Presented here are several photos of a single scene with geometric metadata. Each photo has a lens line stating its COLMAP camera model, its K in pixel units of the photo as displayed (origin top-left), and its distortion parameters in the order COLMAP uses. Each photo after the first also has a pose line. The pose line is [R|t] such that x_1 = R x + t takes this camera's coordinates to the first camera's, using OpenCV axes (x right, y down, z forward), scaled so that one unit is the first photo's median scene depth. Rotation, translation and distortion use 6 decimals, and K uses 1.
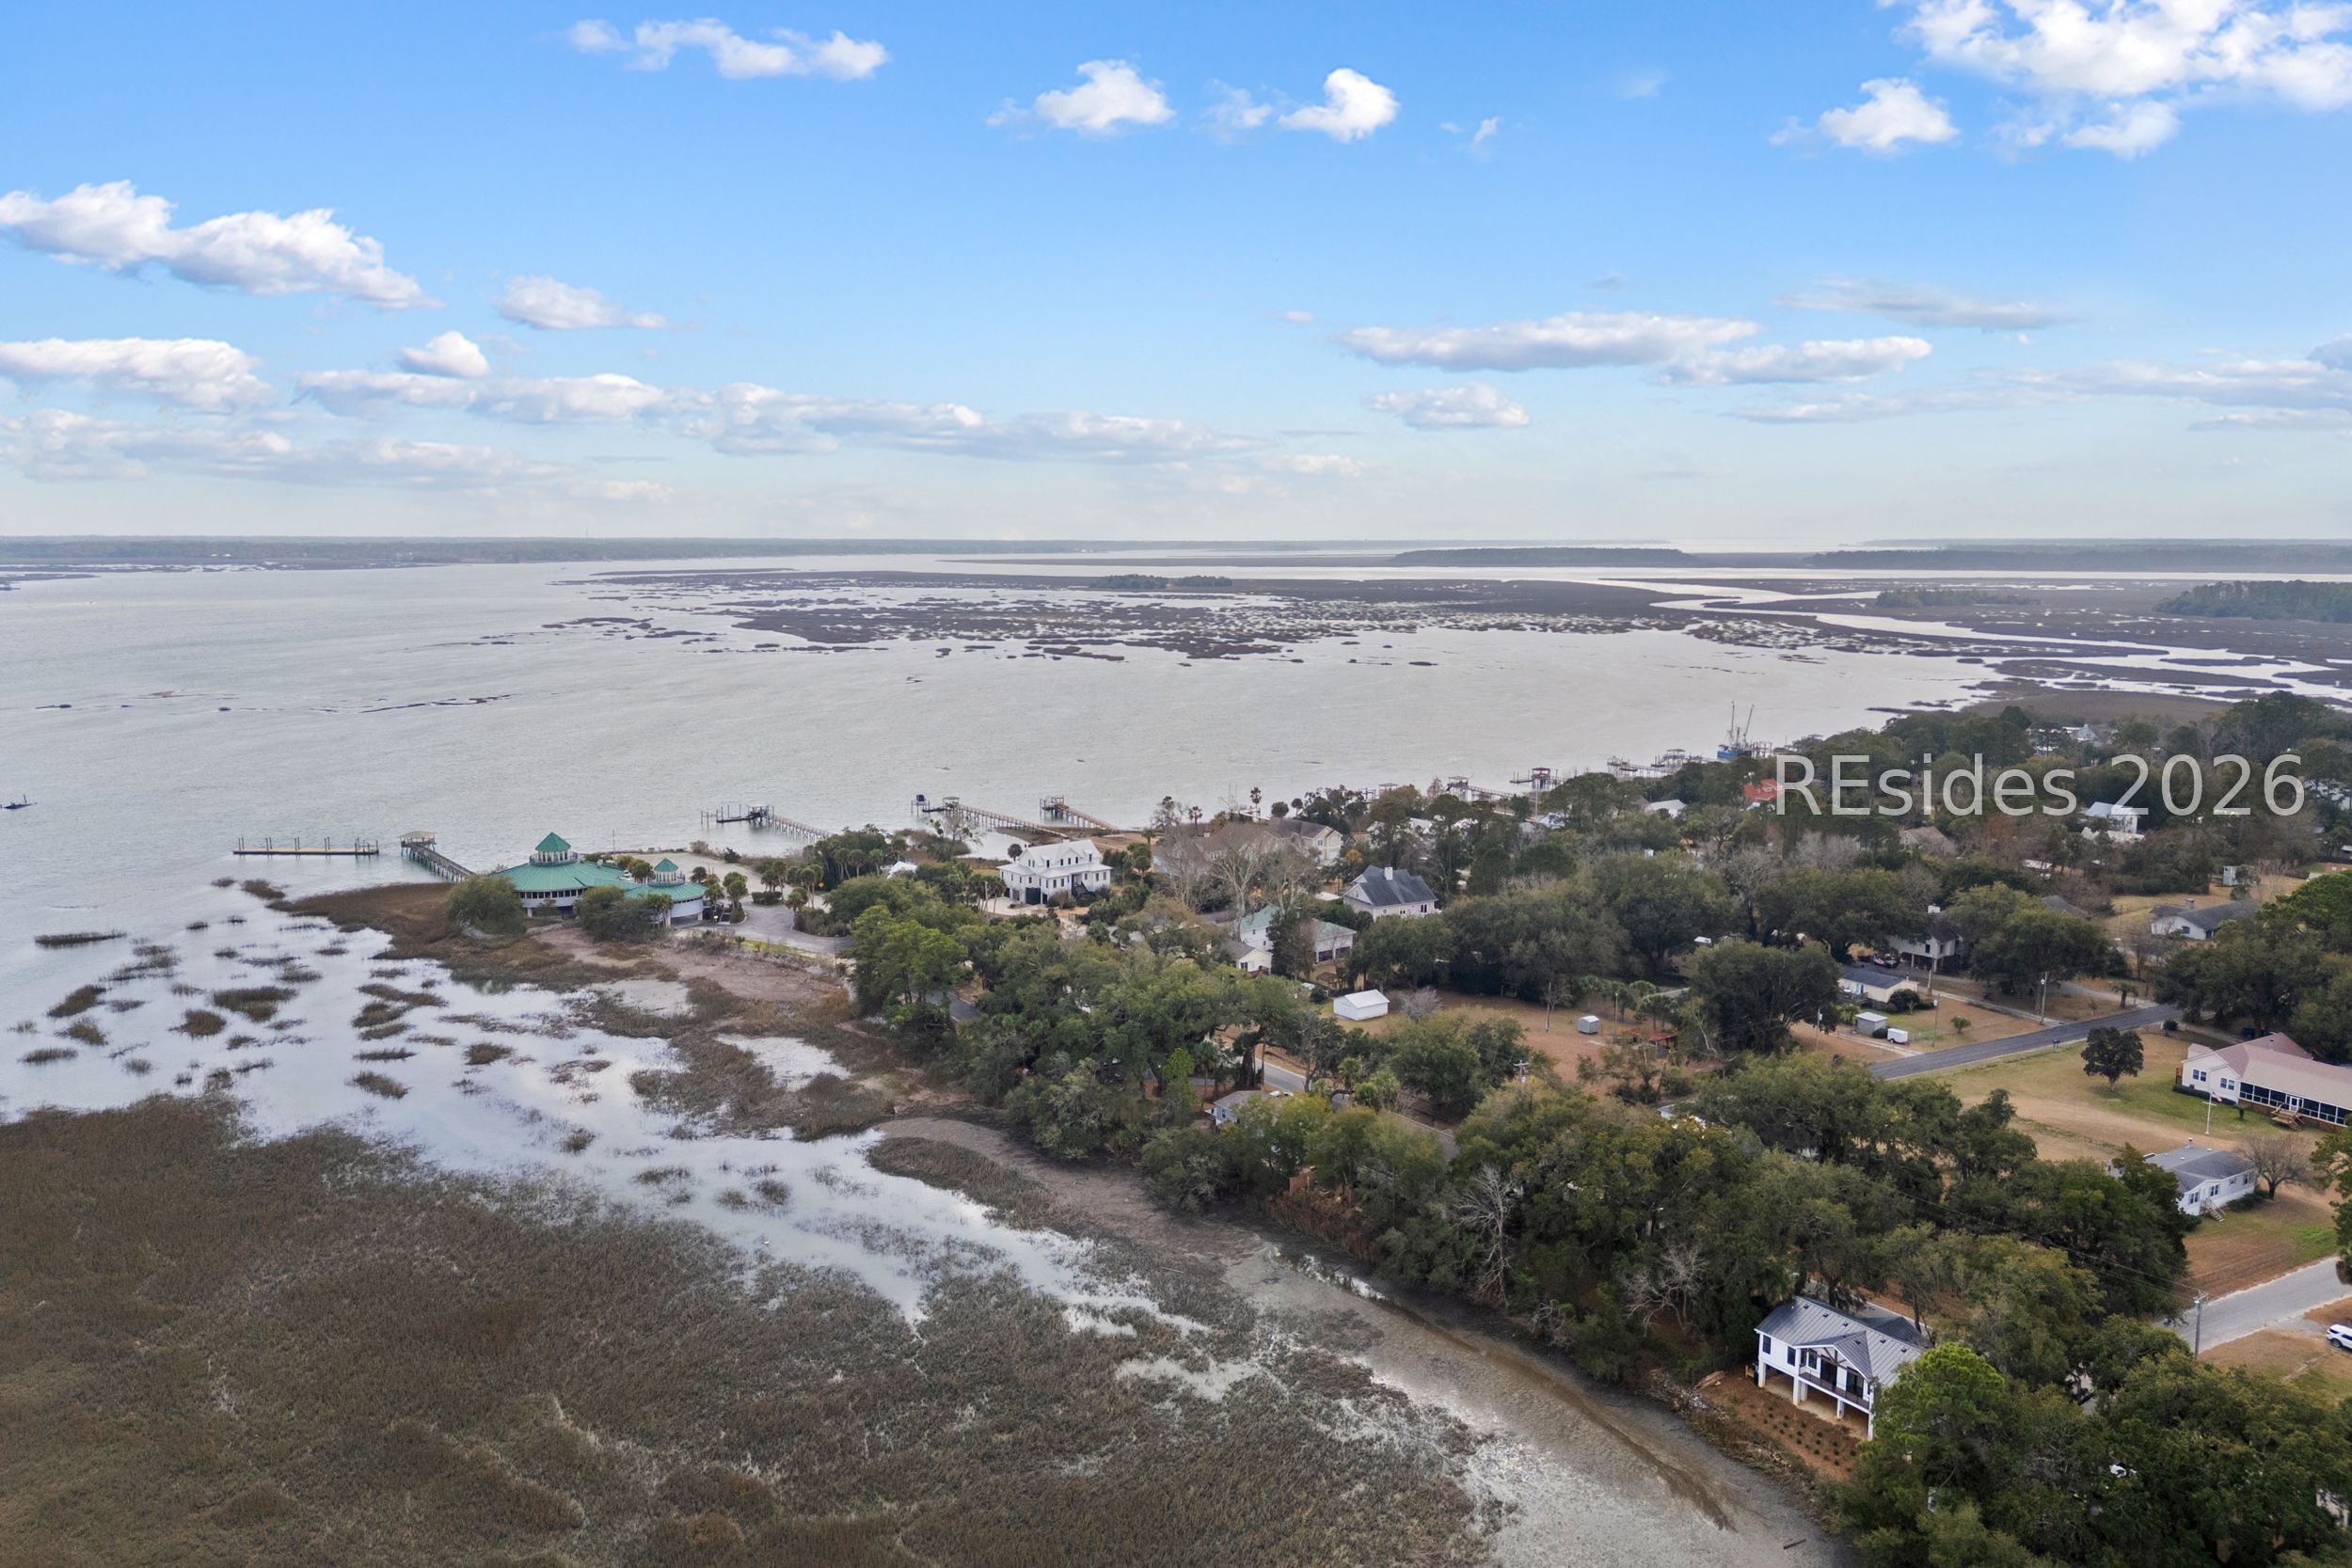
lens RADIAL K [[1624.9, 0, 1176.0], [0, 1624.9, 784.0], [0, 0, 1]] dist [0.055952, -0.057390]
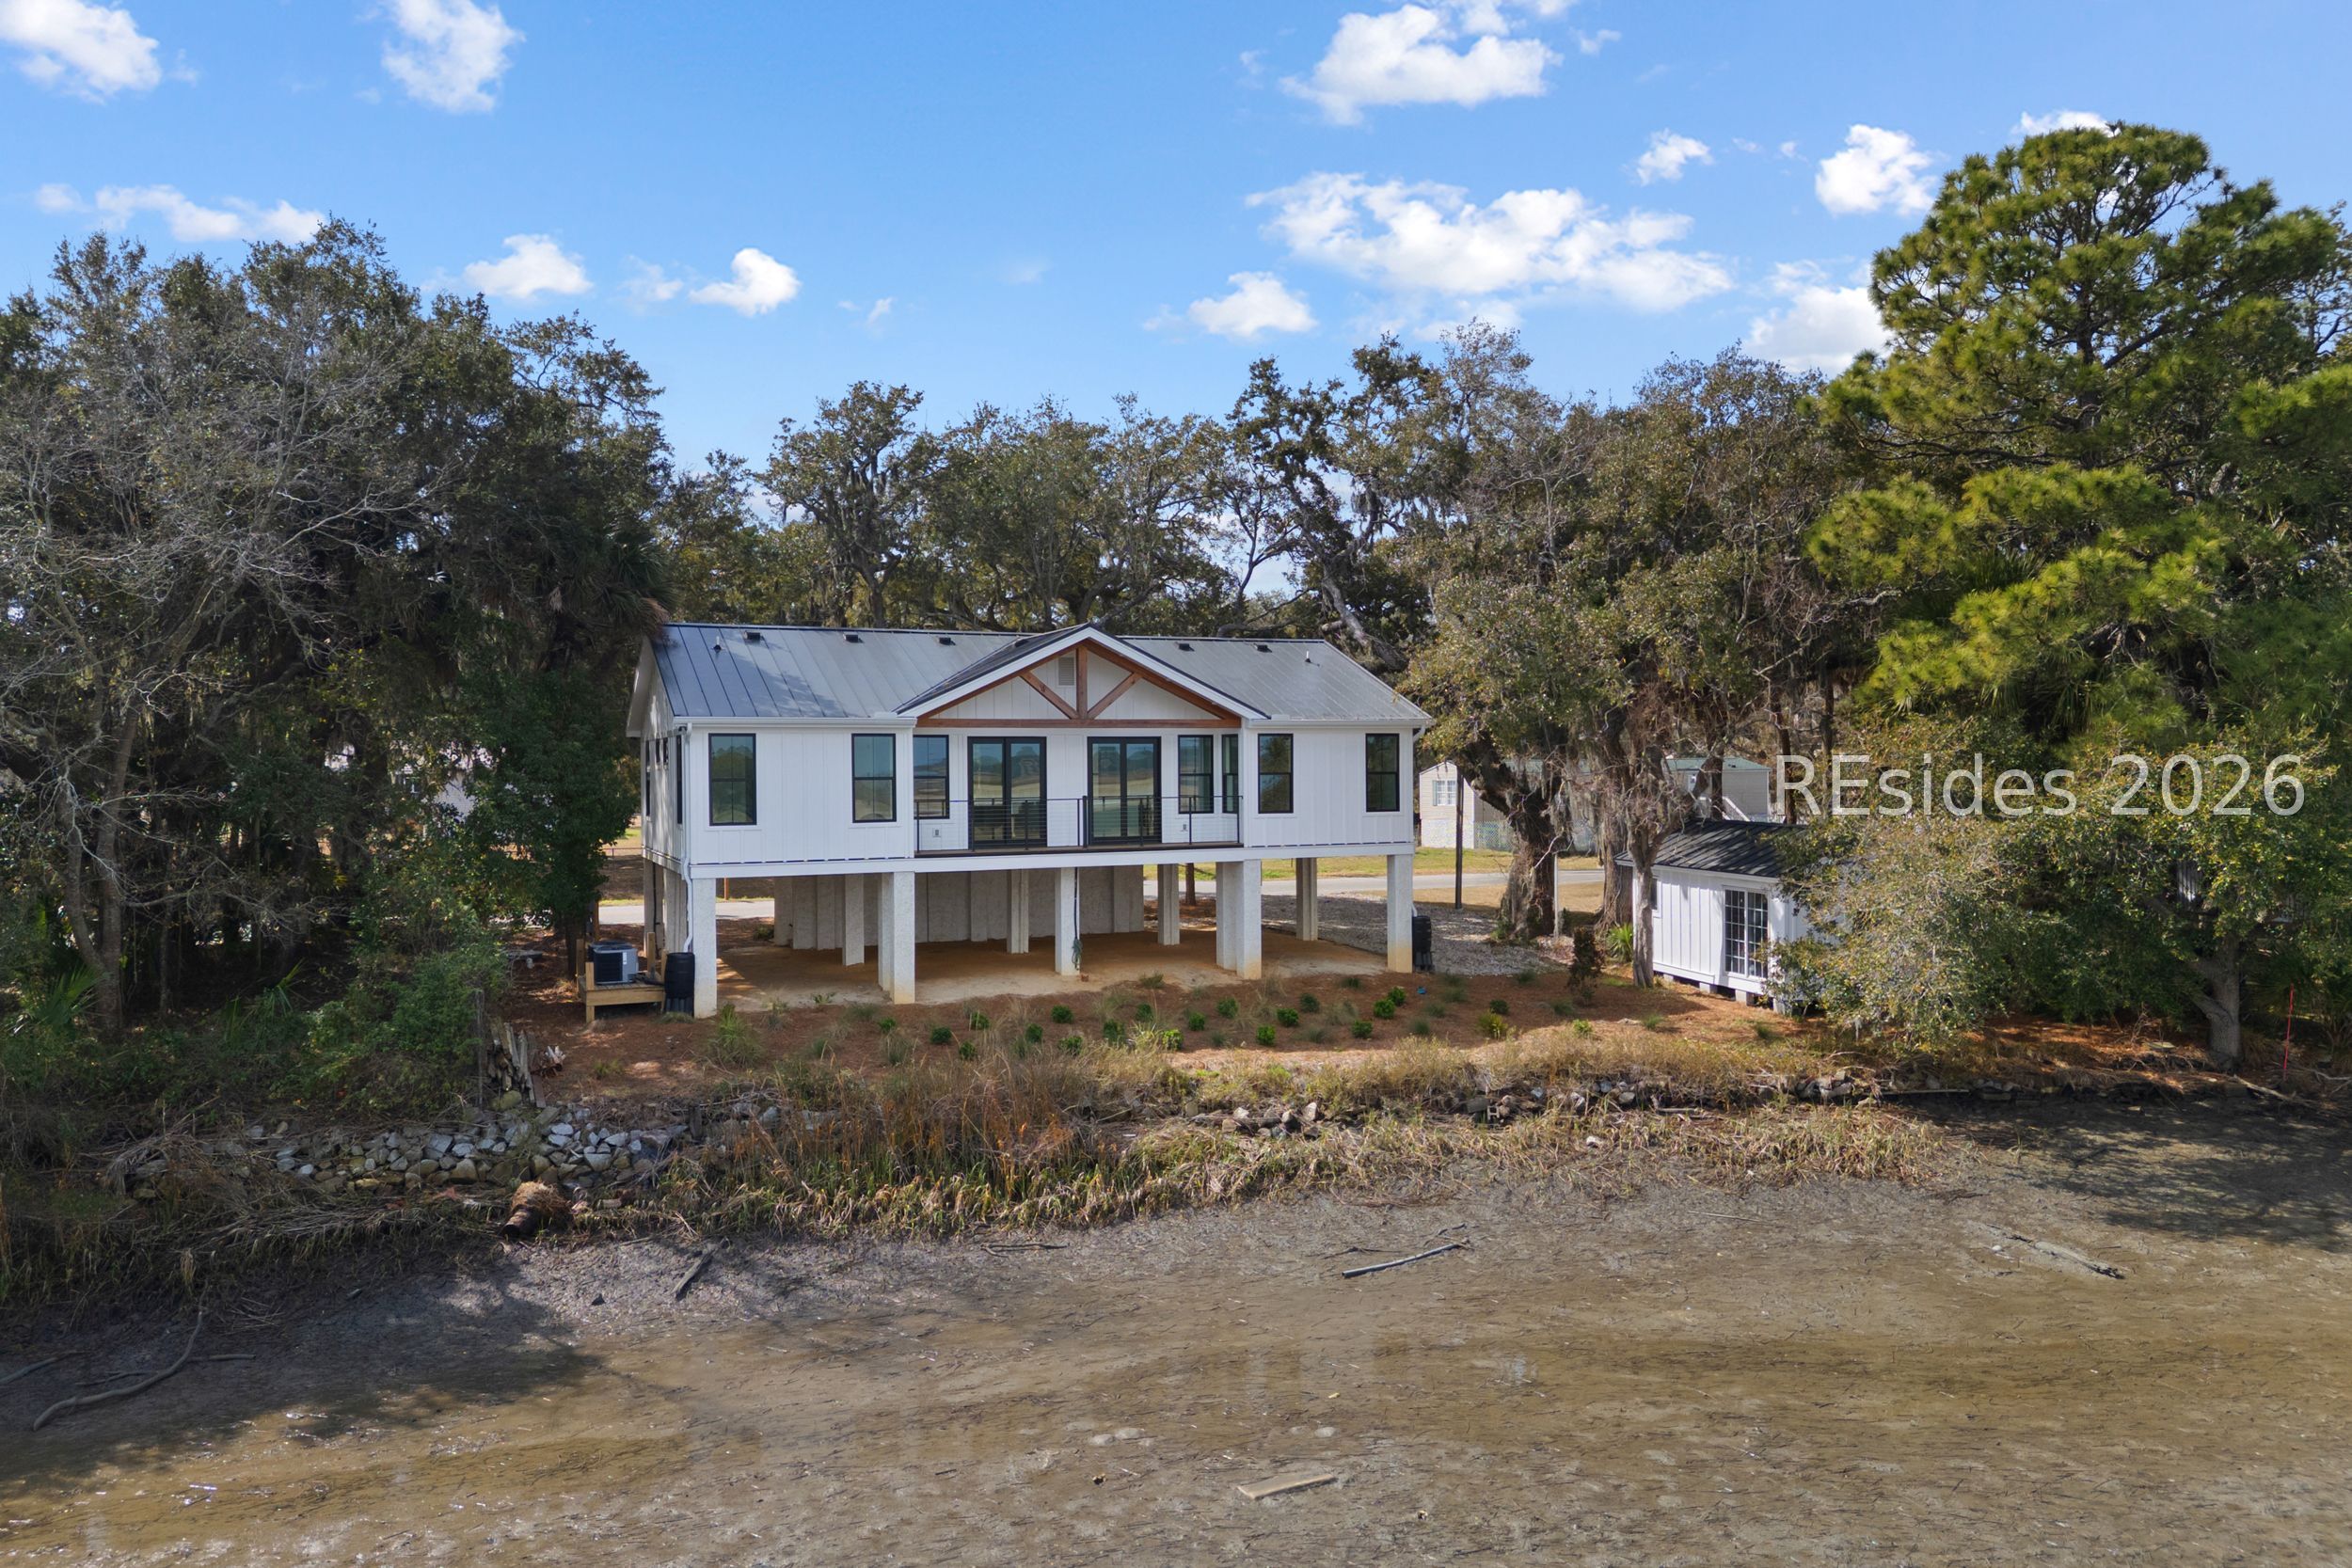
lens RADIAL K [[1661.2, 0, 1176.0], [0, 1661.2, 784.0], [0, 0, 1]] dist [0.061541, -0.064614]
pose [[0.170214, -0.012246, 0.985331, 0.165804], [0.135740, 0.990682, -0.011137, 0.350704], [-0.976013, 0.135644, 0.170290, 0.908289]]
